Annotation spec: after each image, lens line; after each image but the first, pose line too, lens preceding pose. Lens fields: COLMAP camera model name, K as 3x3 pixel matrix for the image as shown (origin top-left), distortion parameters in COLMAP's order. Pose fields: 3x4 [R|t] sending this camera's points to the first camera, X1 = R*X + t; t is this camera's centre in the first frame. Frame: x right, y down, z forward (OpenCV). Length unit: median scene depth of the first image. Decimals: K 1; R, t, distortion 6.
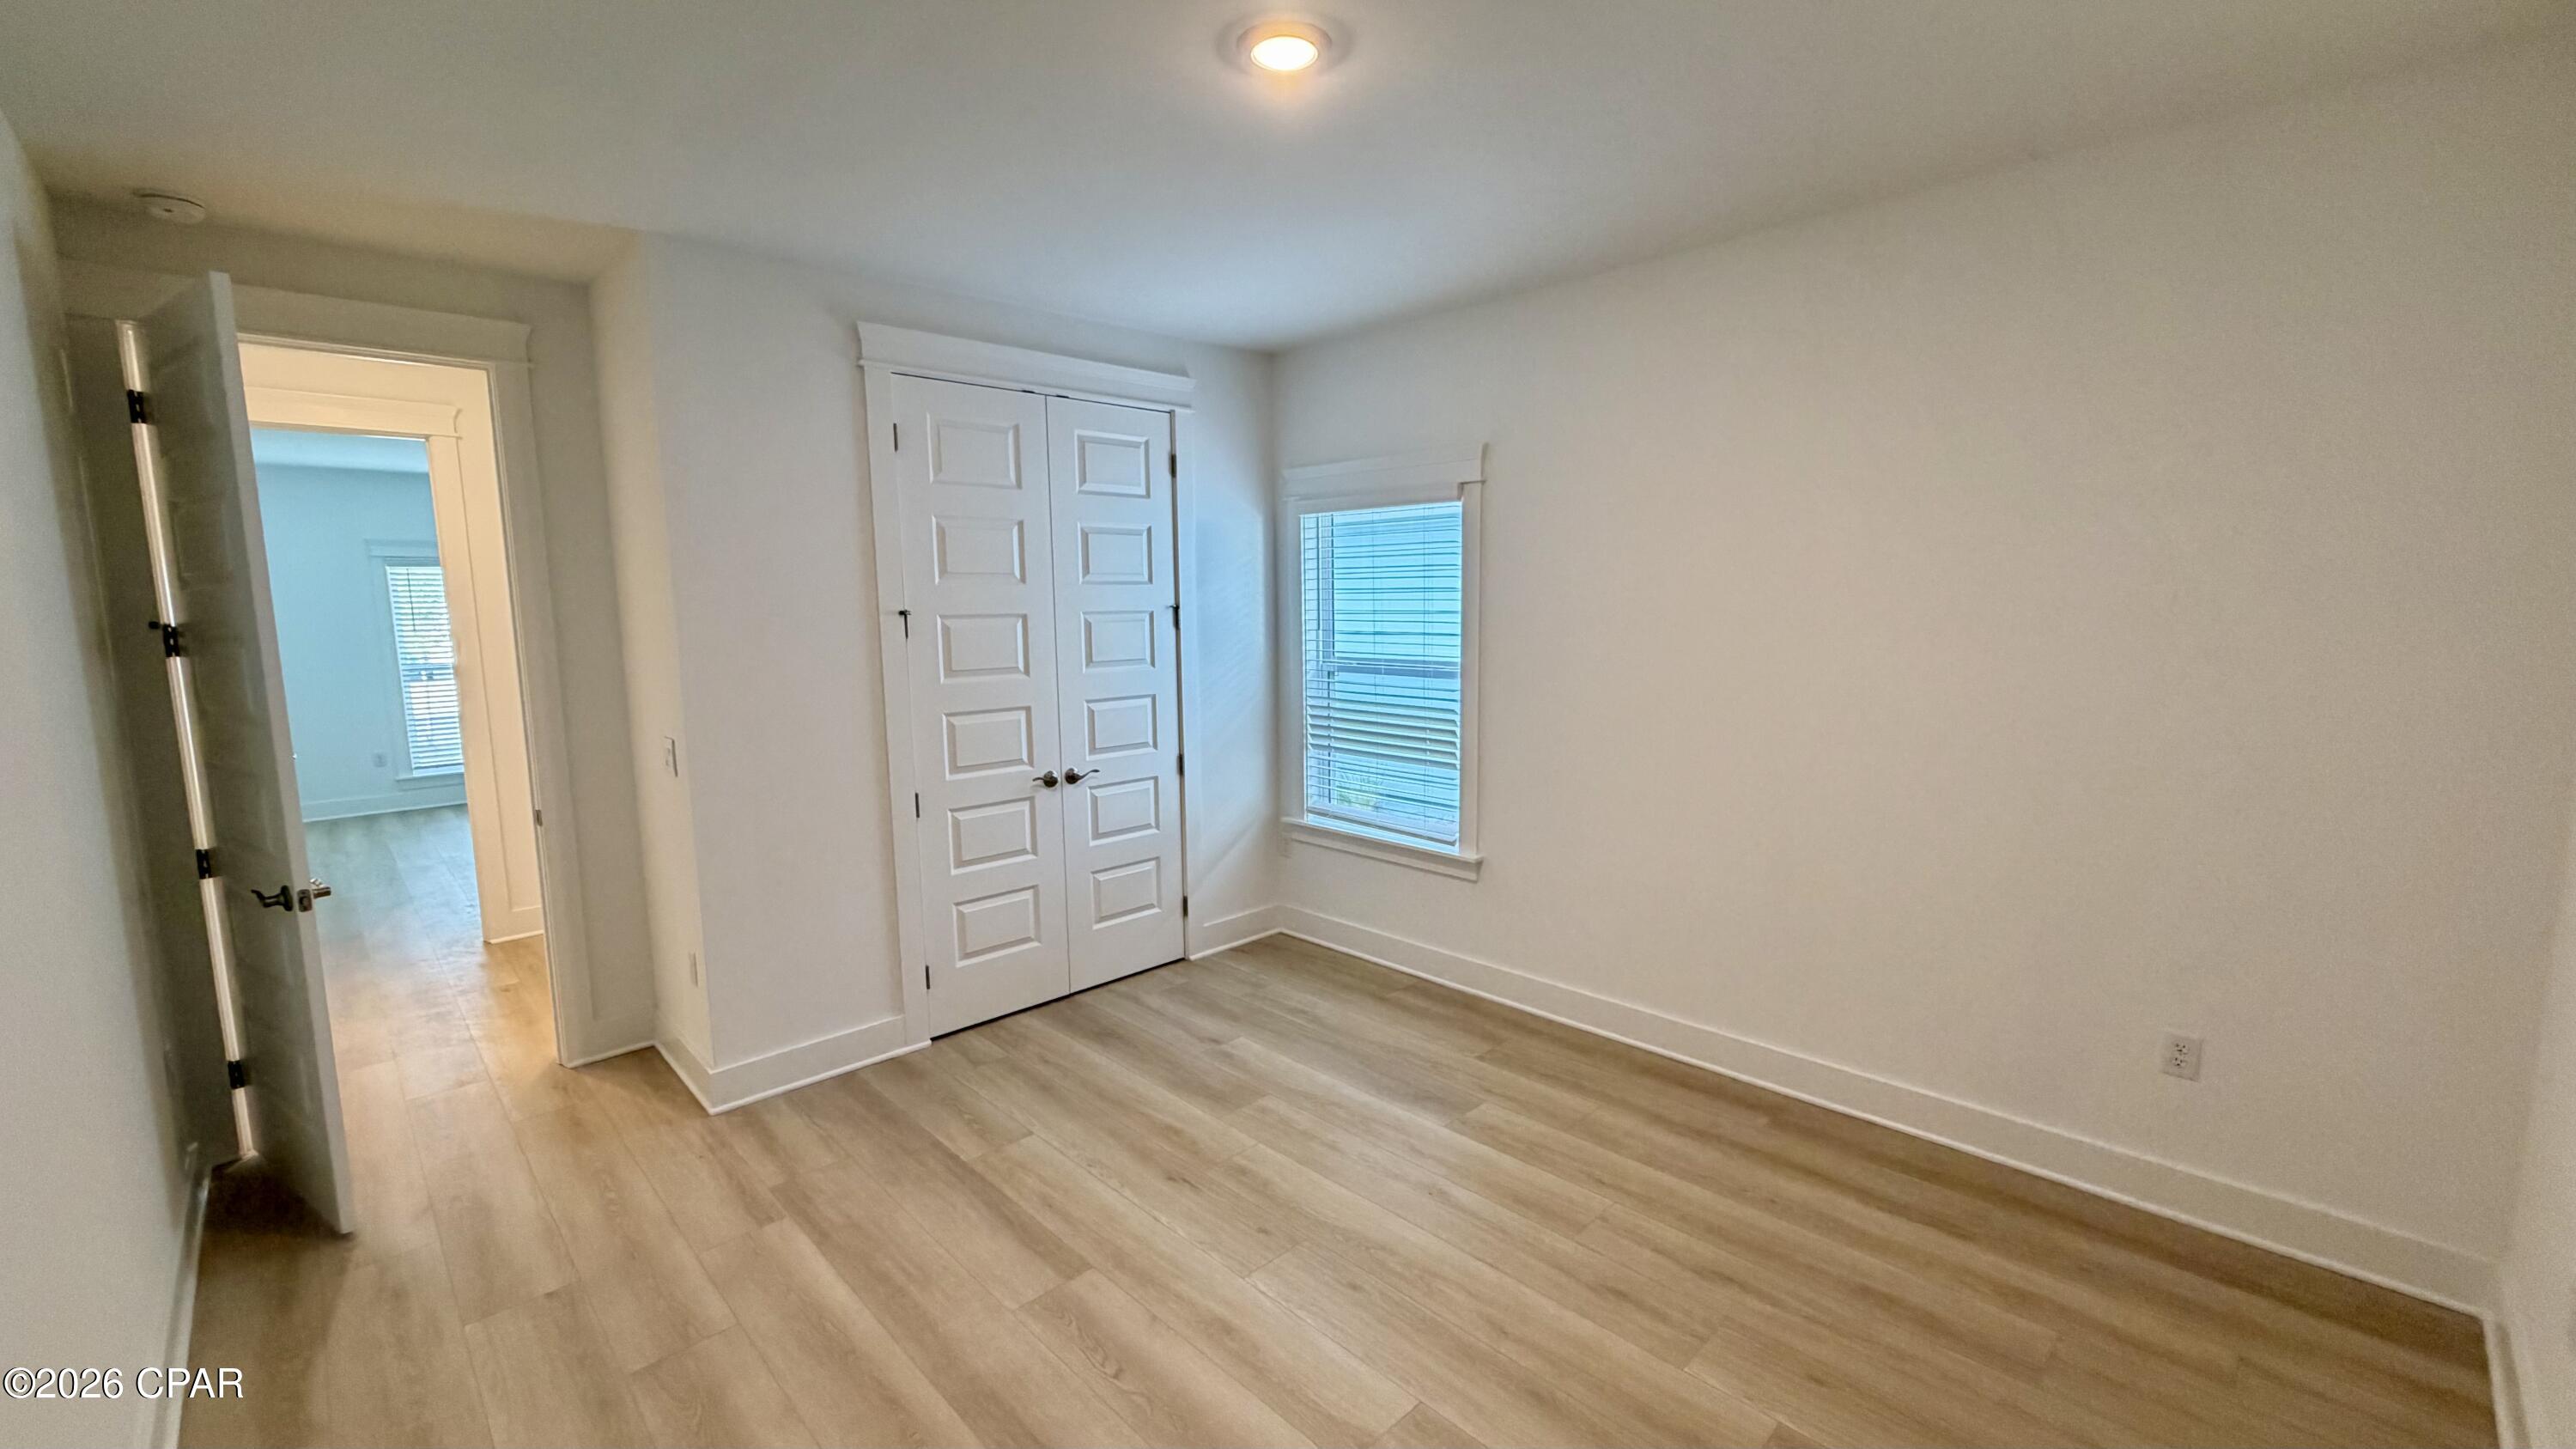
lens RADIAL K [[1029.1, 0, 1281.8], [0, 1029.1, 724.0], [0, 0, 1]] dist [-0.000515, -0.000216]
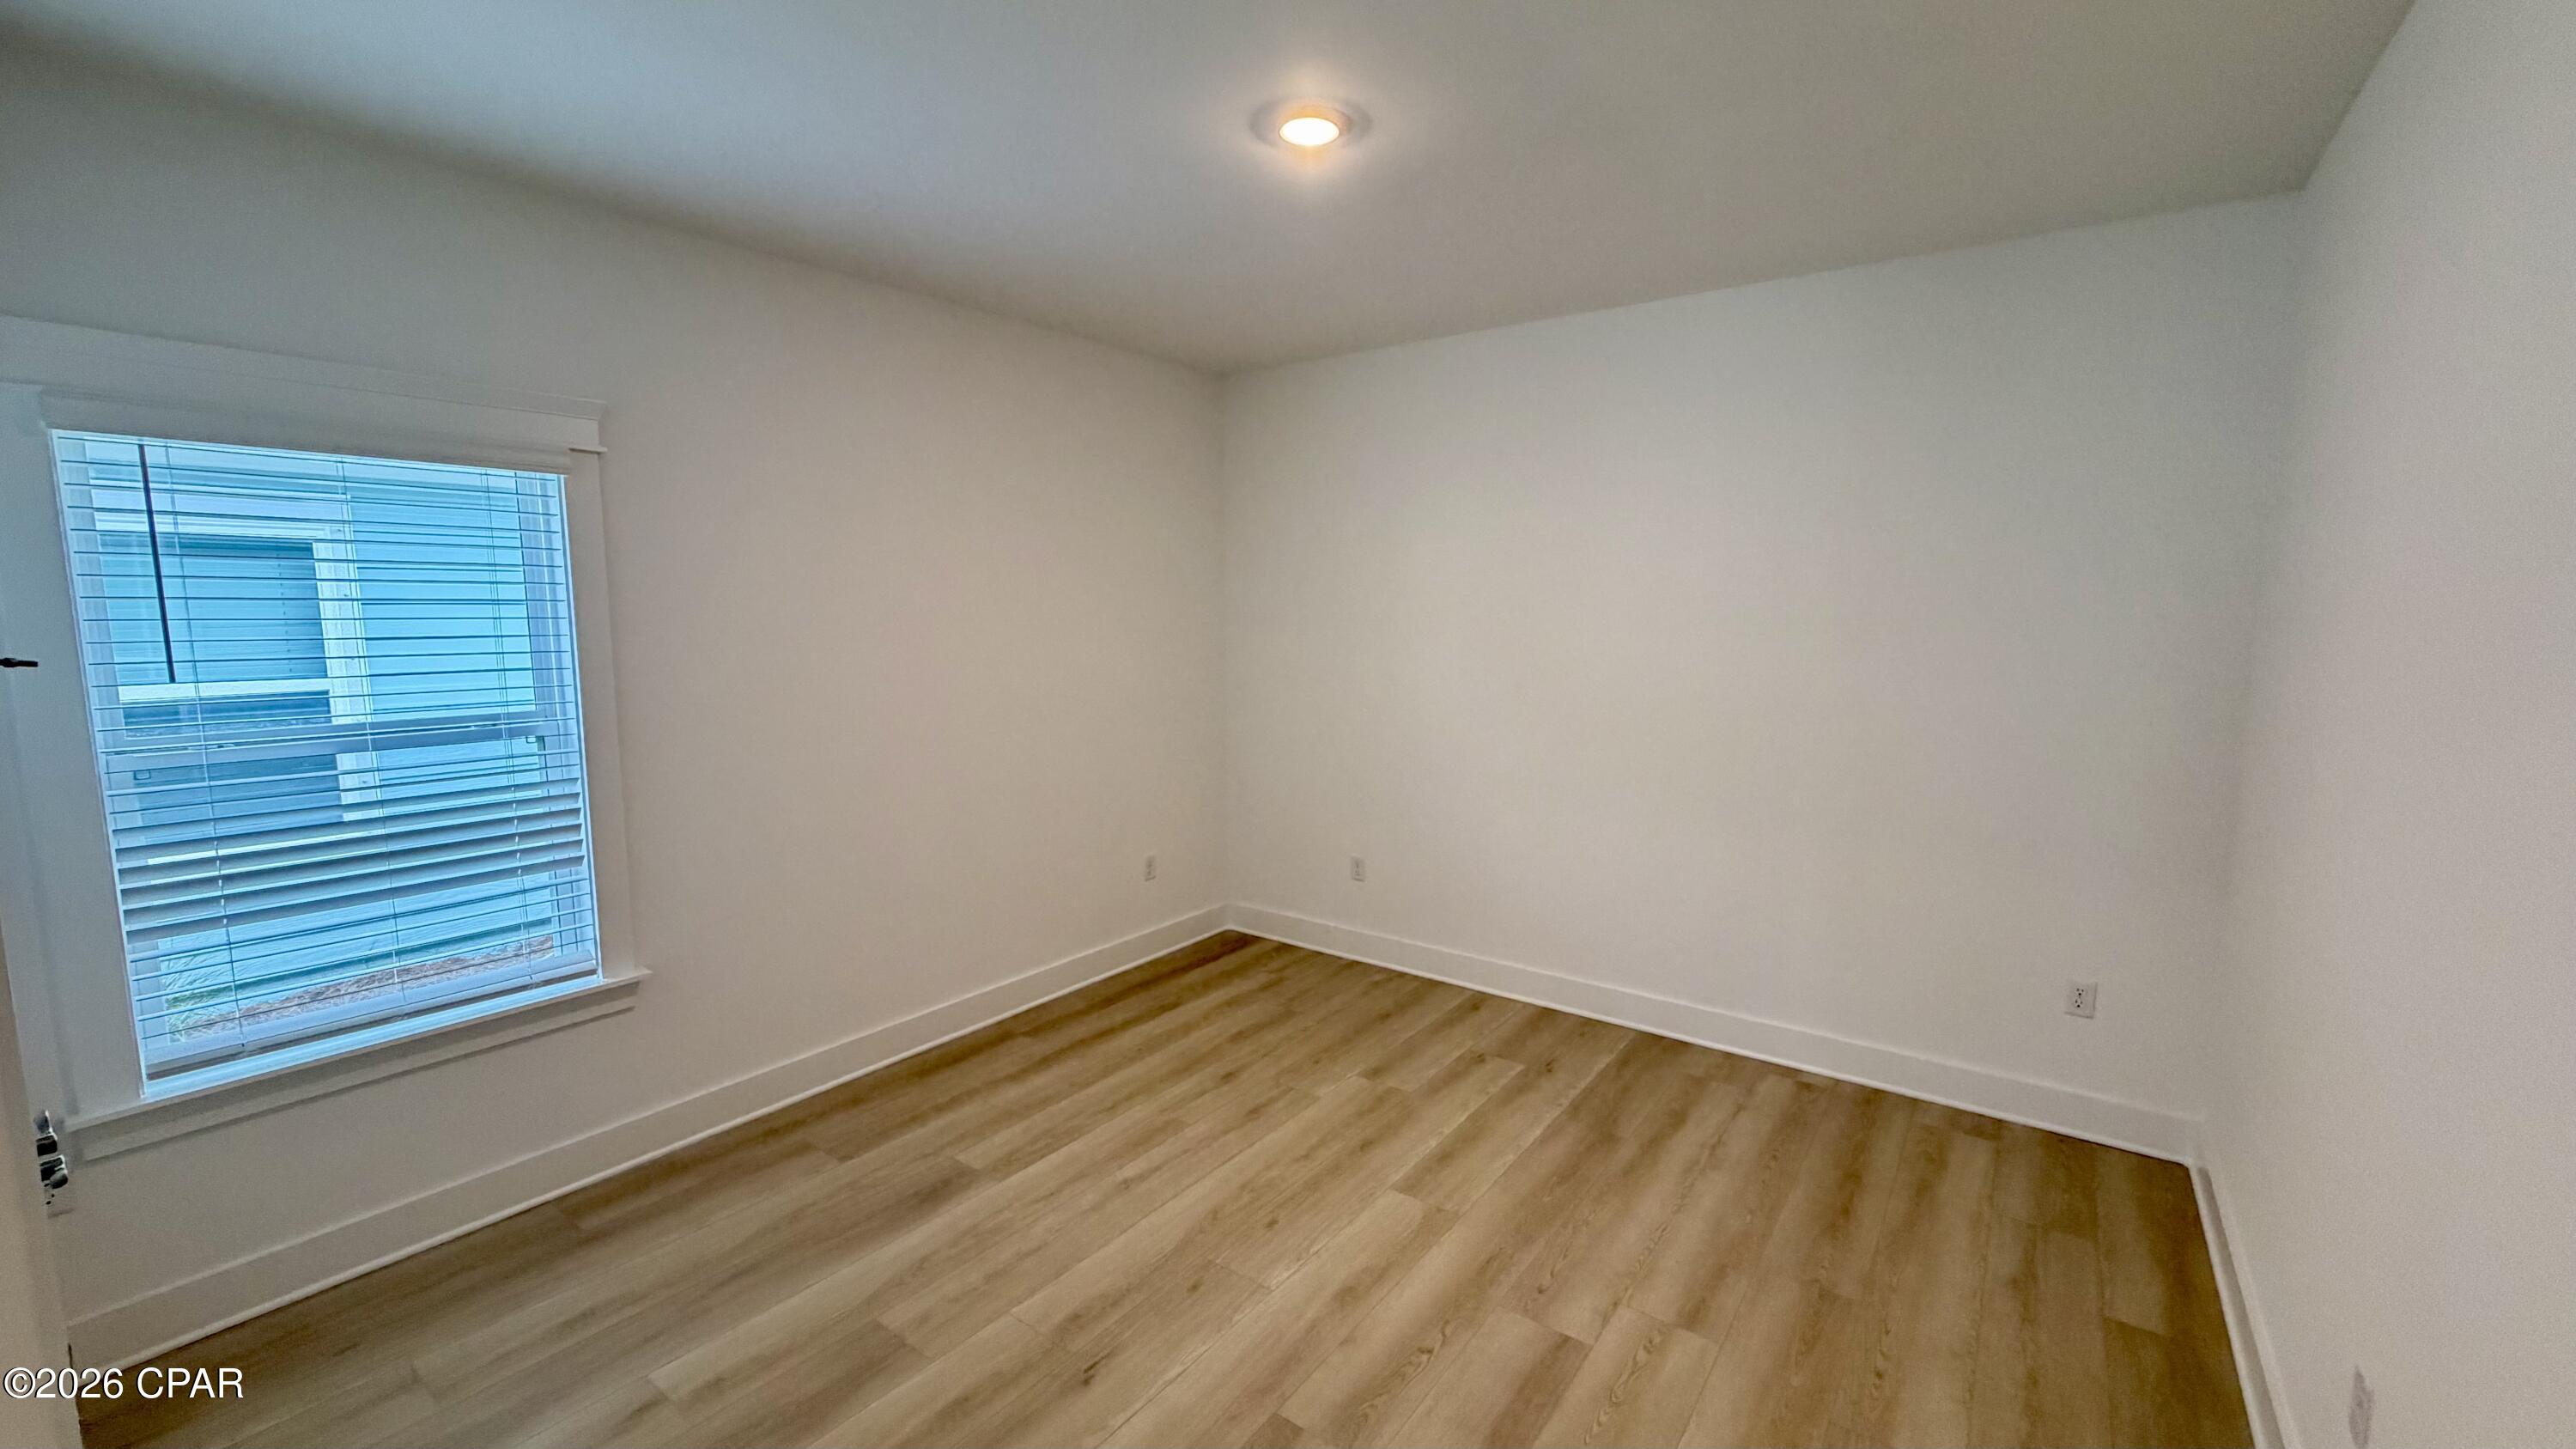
lens RADIAL K [[1039.6, 0, 1274.8], [0, 1039.6, 718.2], [0, 0, 1]] dist [0.012177, 0.000076]
pose [[-0.155220, -0.090584, 0.983718, -0.661396], [0.129865, 0.985274, 0.111218, -0.078812], [-0.979307, 0.145014, -0.141171, 0.717274]]
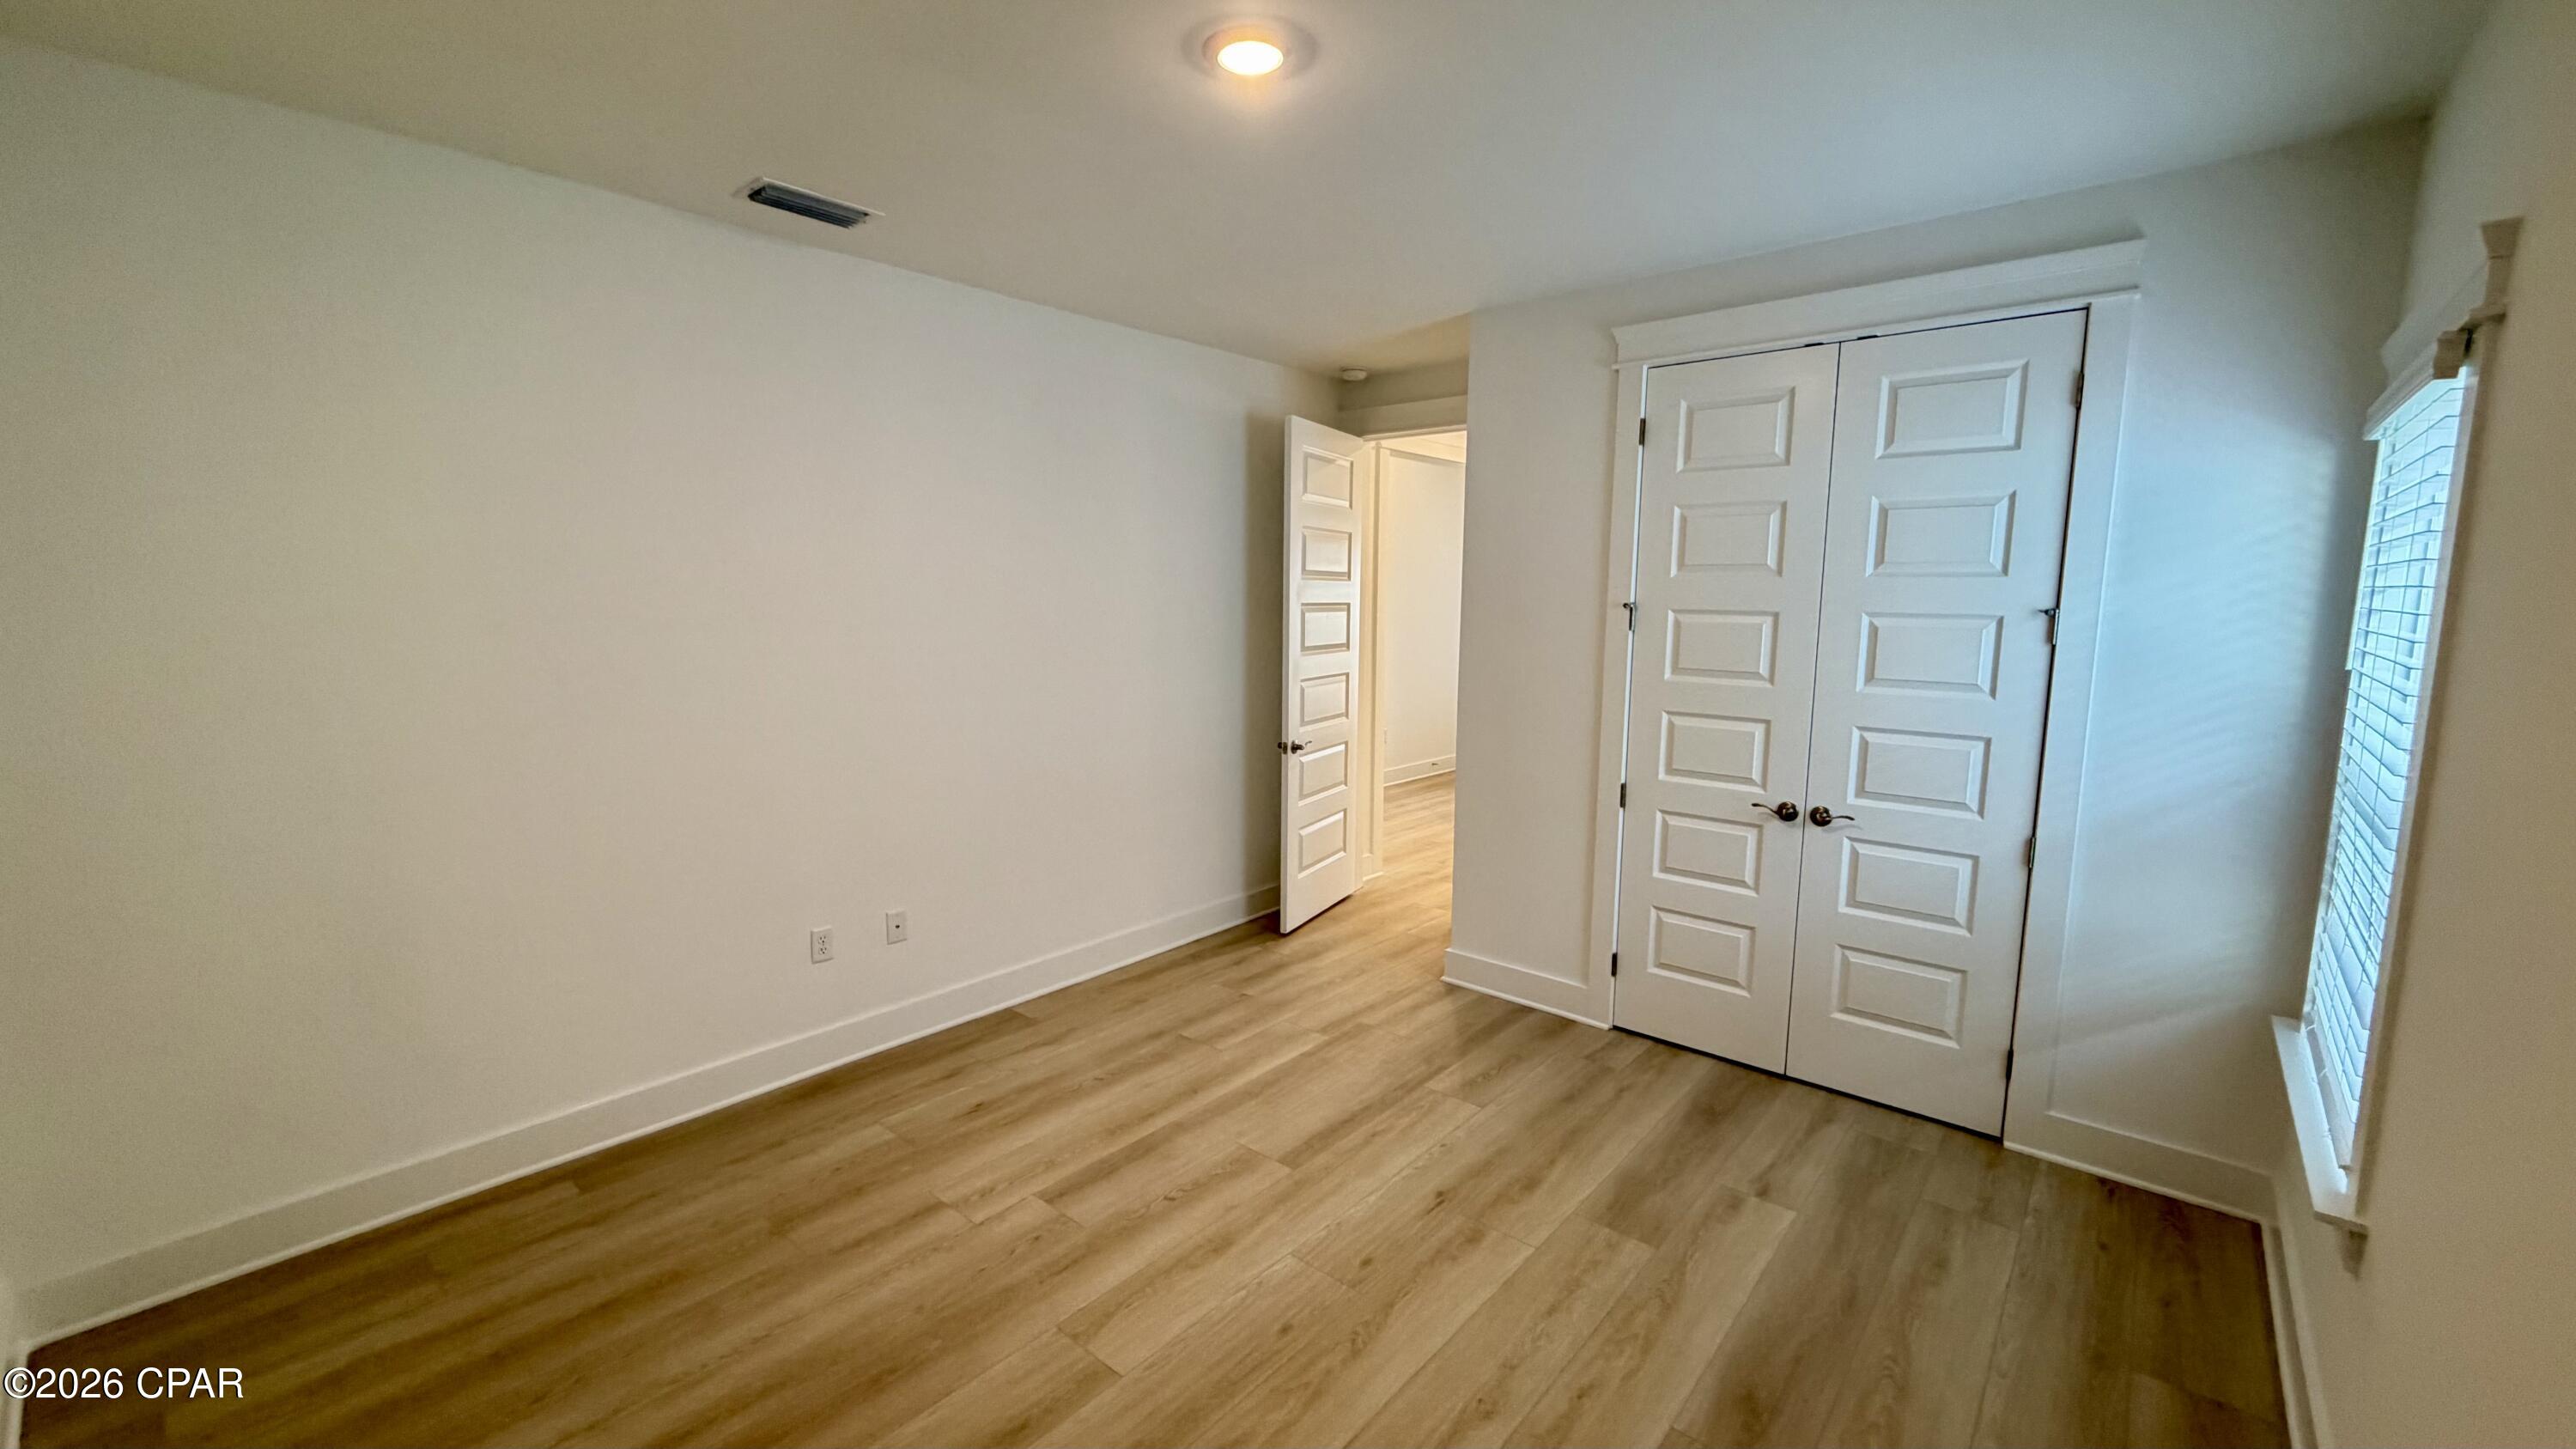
lens RADIAL K [[1029.1, 0, 1281.8], [0, 1029.1, 724.0], [0, 0, 1]] dist [-0.000515, -0.000216]
pose [[0.088360, 0.140515, -0.986128, 0.608883], [-0.133563, 0.982731, 0.128063, -0.075153], [0.987093, 0.120395, 0.105602, 0.554440]]
